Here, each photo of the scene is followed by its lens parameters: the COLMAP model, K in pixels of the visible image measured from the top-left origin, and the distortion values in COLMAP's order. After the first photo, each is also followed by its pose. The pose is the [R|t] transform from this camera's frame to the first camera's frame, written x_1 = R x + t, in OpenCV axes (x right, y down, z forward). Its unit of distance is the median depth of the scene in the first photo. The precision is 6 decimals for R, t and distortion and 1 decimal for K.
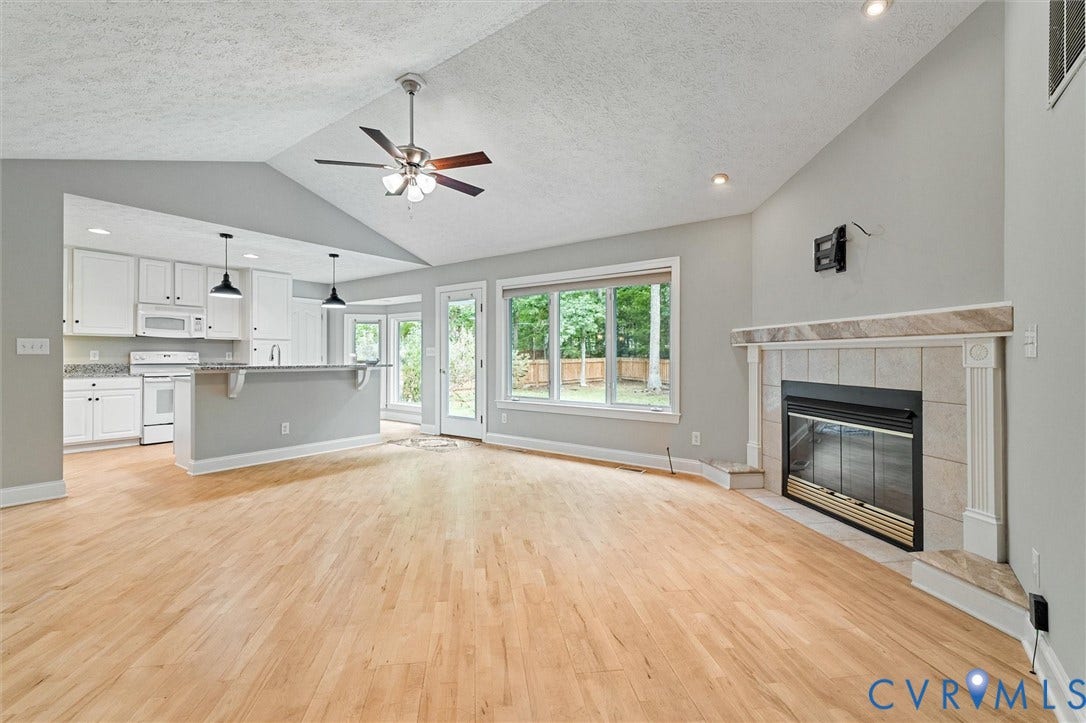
lens RADIAL K [[465.1, 0, 540.0], [0, 465.1, 354.9], [0, 0, 1]] dist [0.000298, 0.000263]
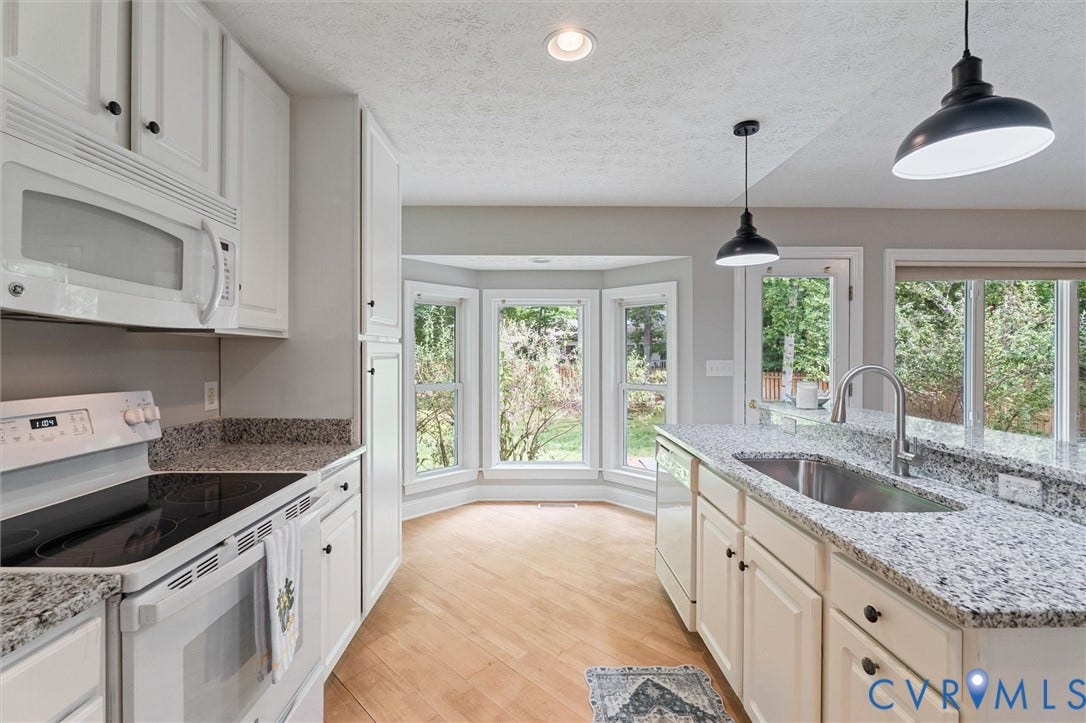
lens RADIAL K [[474.1, 0, 540.6], [0, 474.1, 356.4], [0, 0, 1]] dist [-0.001258, -0.000113]
pose [[0.801056, -0.005087, 0.598568, -0.826490], [0.000278, 0.999967, 0.008127, -0.028138], [-0.598589, -0.006344, 0.801031, 0.796326]]
